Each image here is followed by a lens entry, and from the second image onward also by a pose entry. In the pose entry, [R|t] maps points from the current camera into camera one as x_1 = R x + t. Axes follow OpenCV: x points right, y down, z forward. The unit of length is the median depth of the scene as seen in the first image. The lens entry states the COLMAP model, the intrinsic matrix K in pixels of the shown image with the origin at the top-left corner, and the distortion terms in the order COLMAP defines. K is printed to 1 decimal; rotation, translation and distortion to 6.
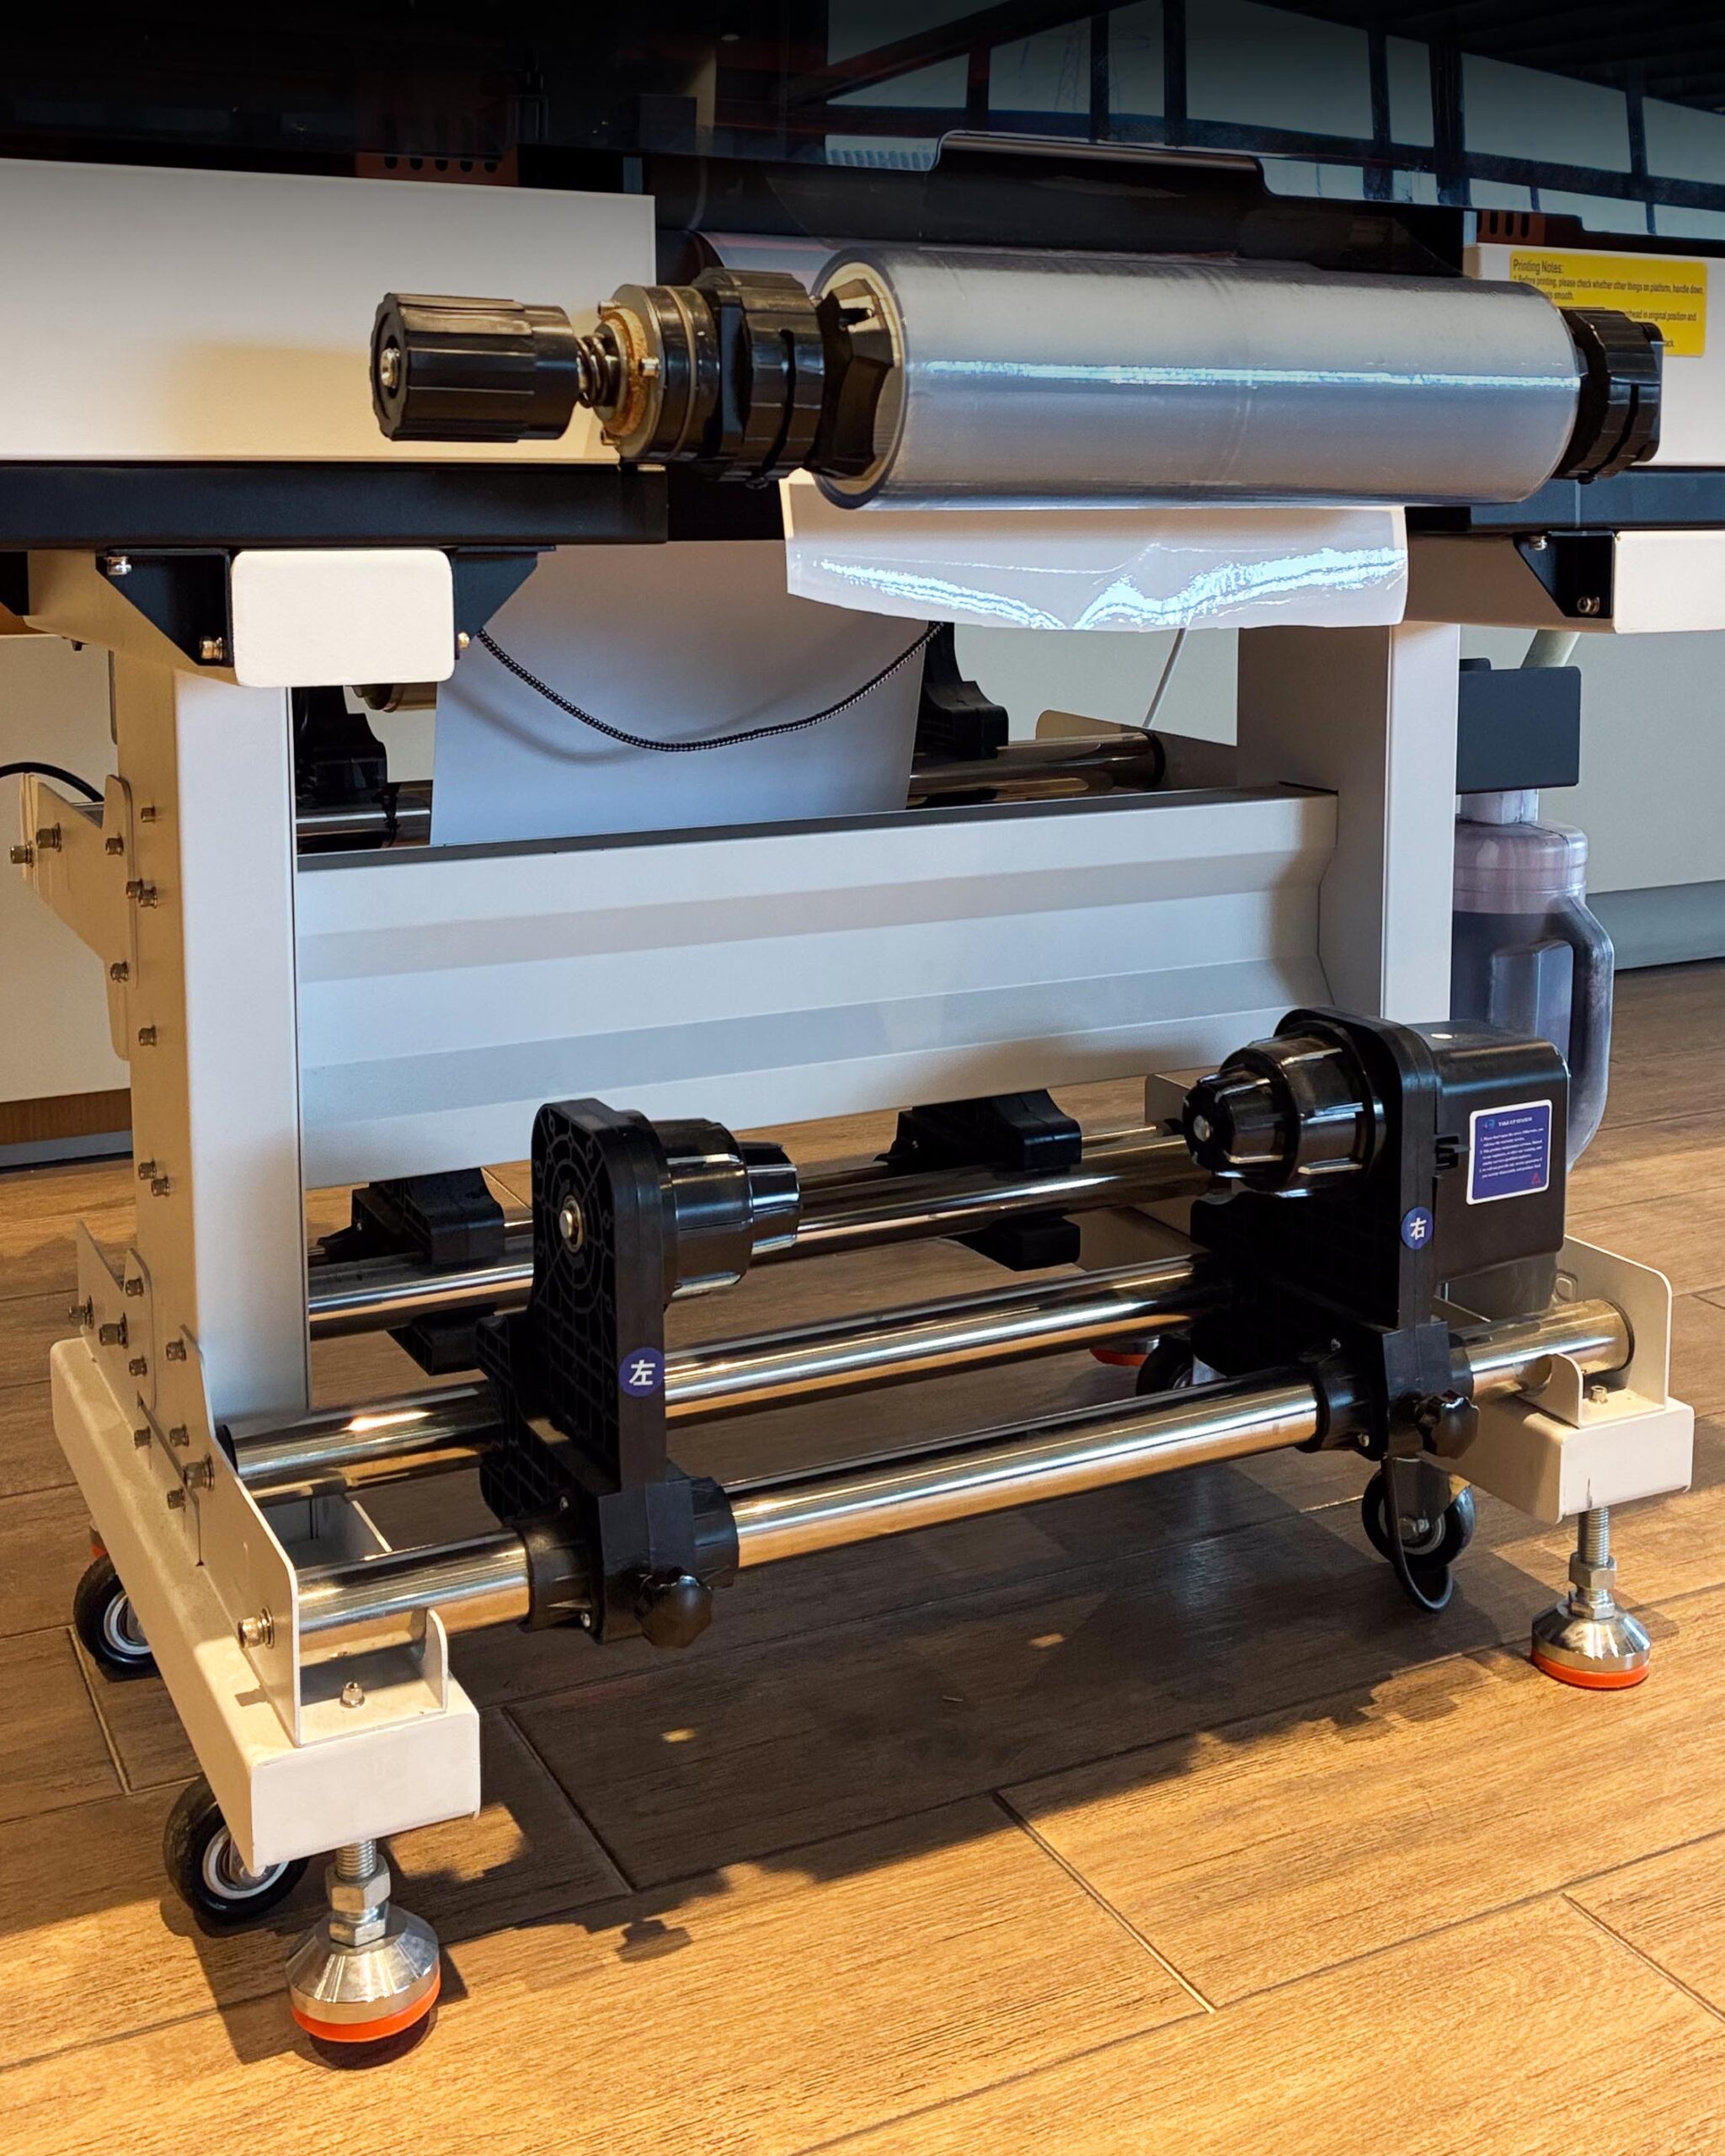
lens RADIAL K [[2441.4, 0, 868.6], [0, 2441.4, 1063.0], [0, 0, 1]] dist [-0.030867, 0.000000]
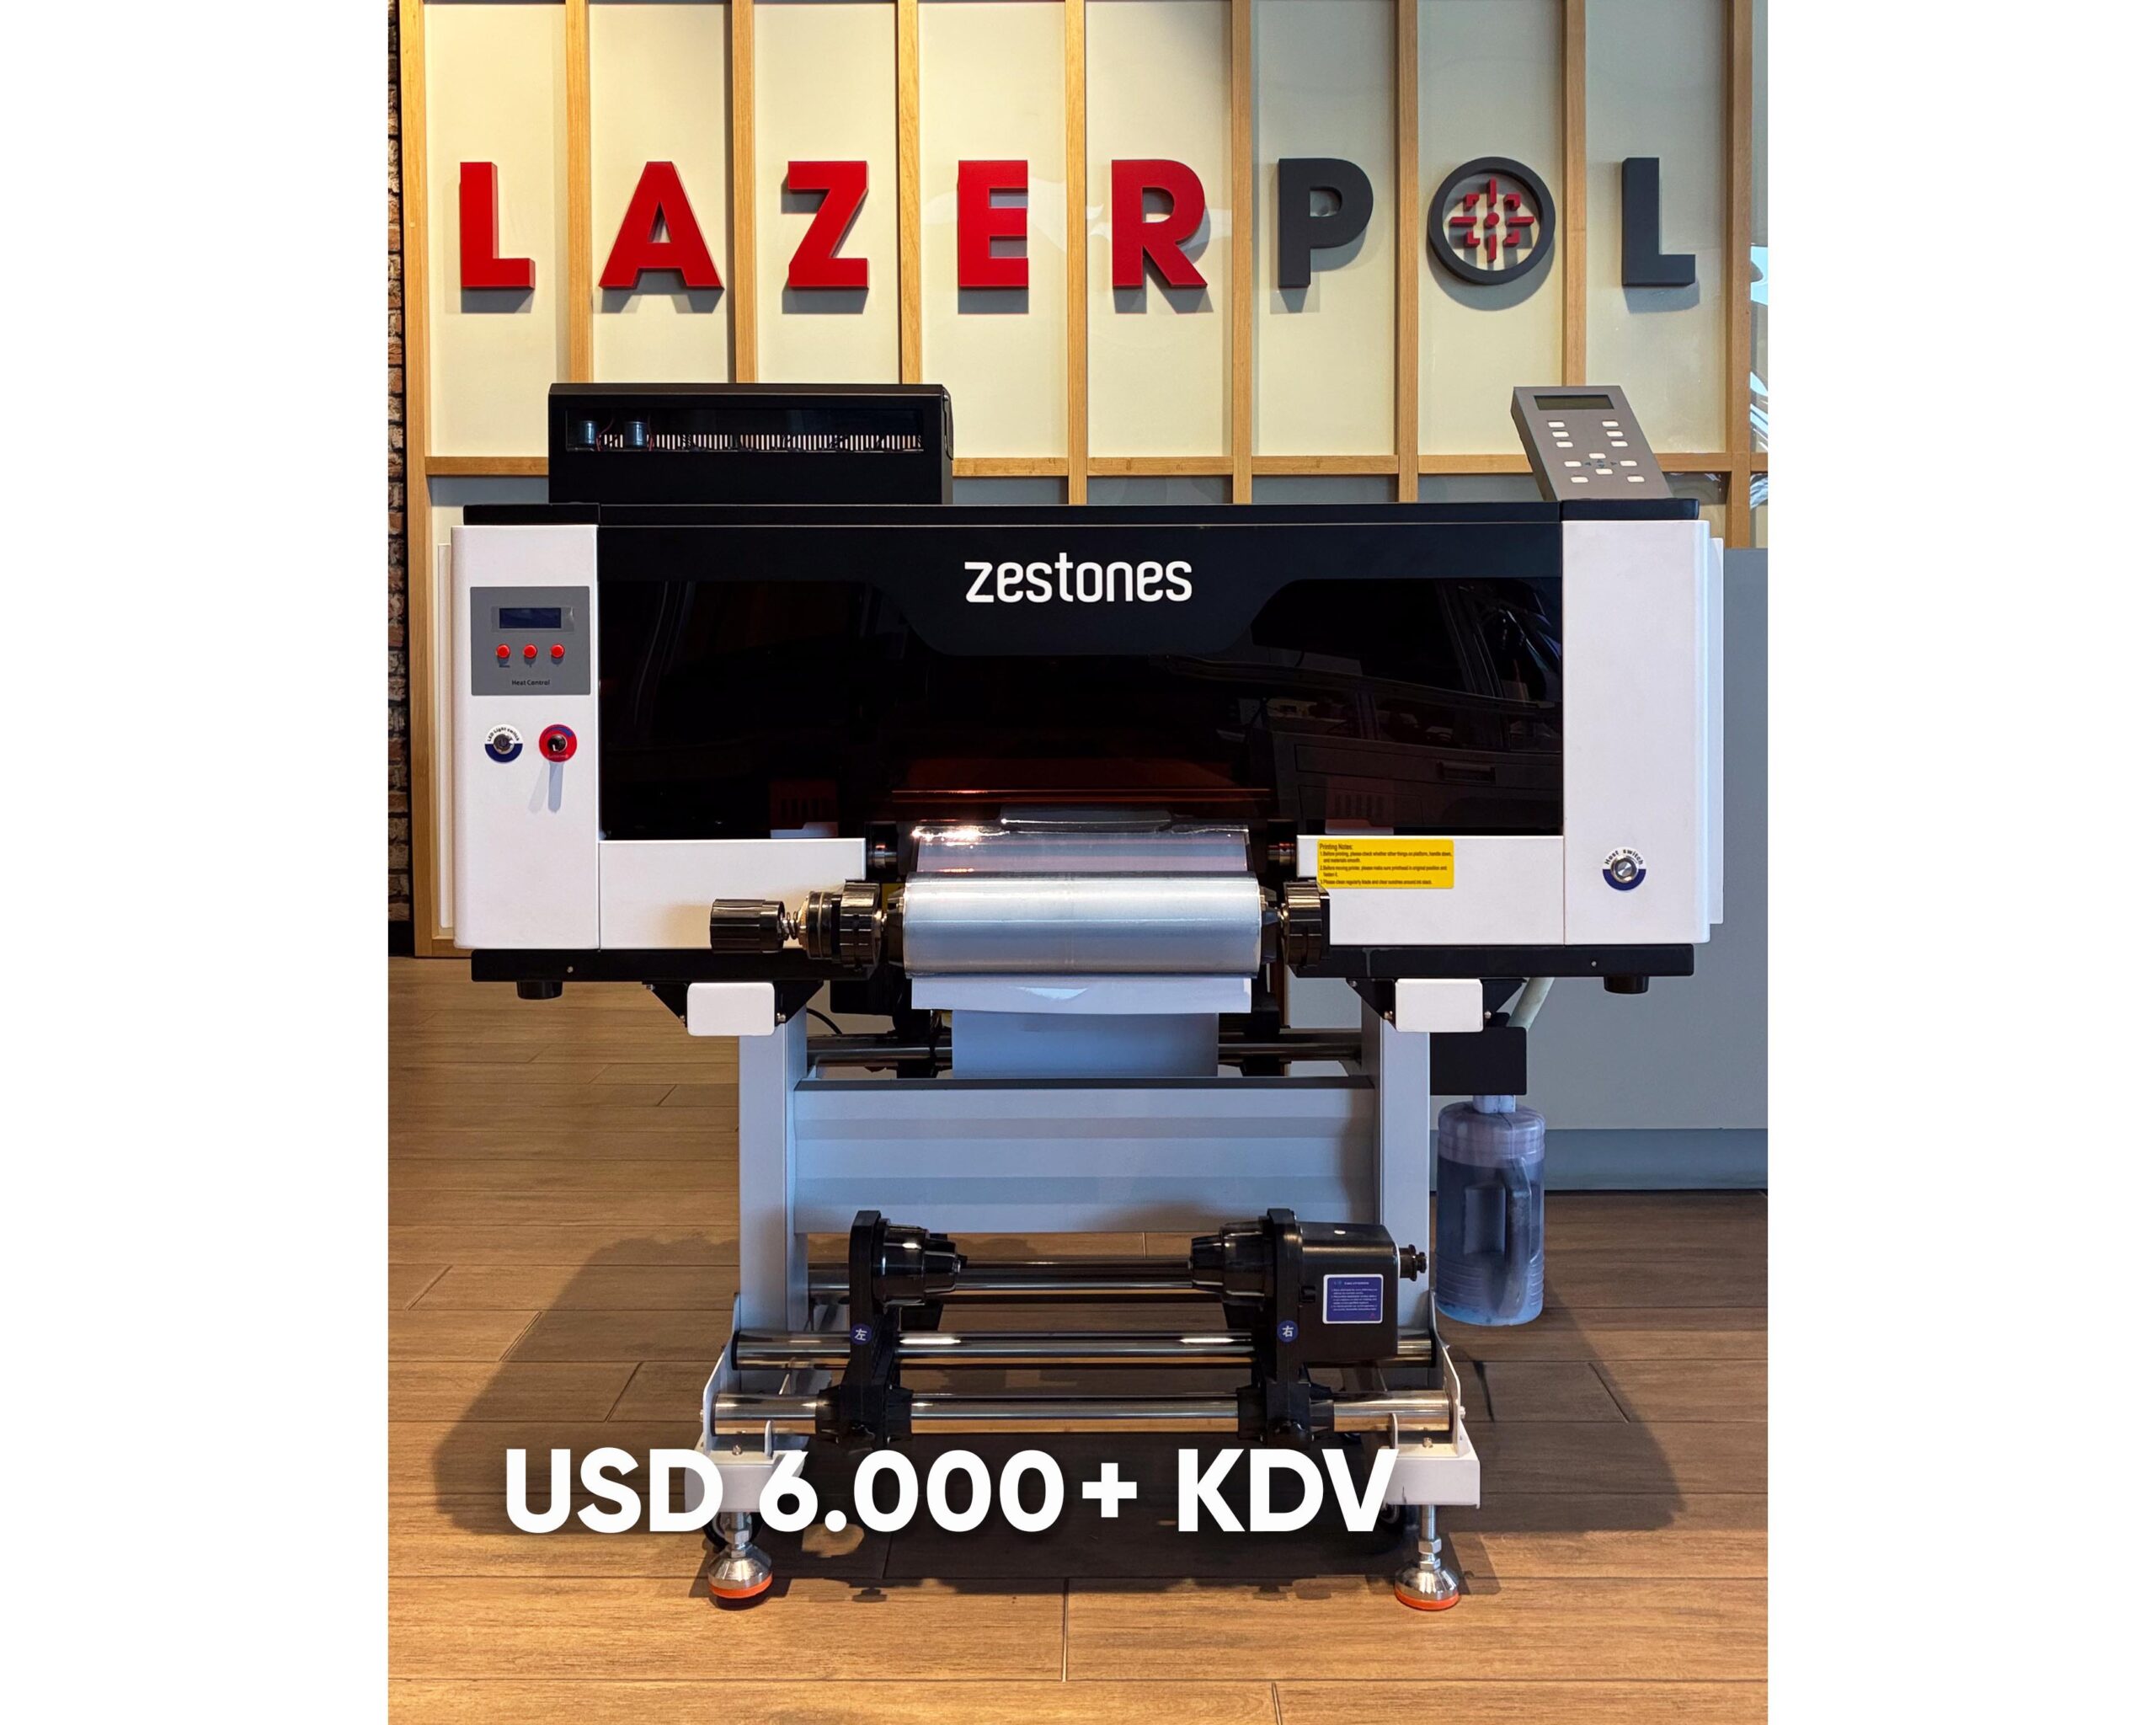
lens RADIAL K [[2441.4, 0, 1062.2], [0, 2441.4, 859.3], [0, 0, 1]] dist [-0.030867, 0.000000]
pose [[0.844299, 0.052459, -0.533298, 1.104813], [-0.095403, 0.994013, -0.053261, -0.186840], [0.527311, 0.095846, 0.844249, -0.770992]]
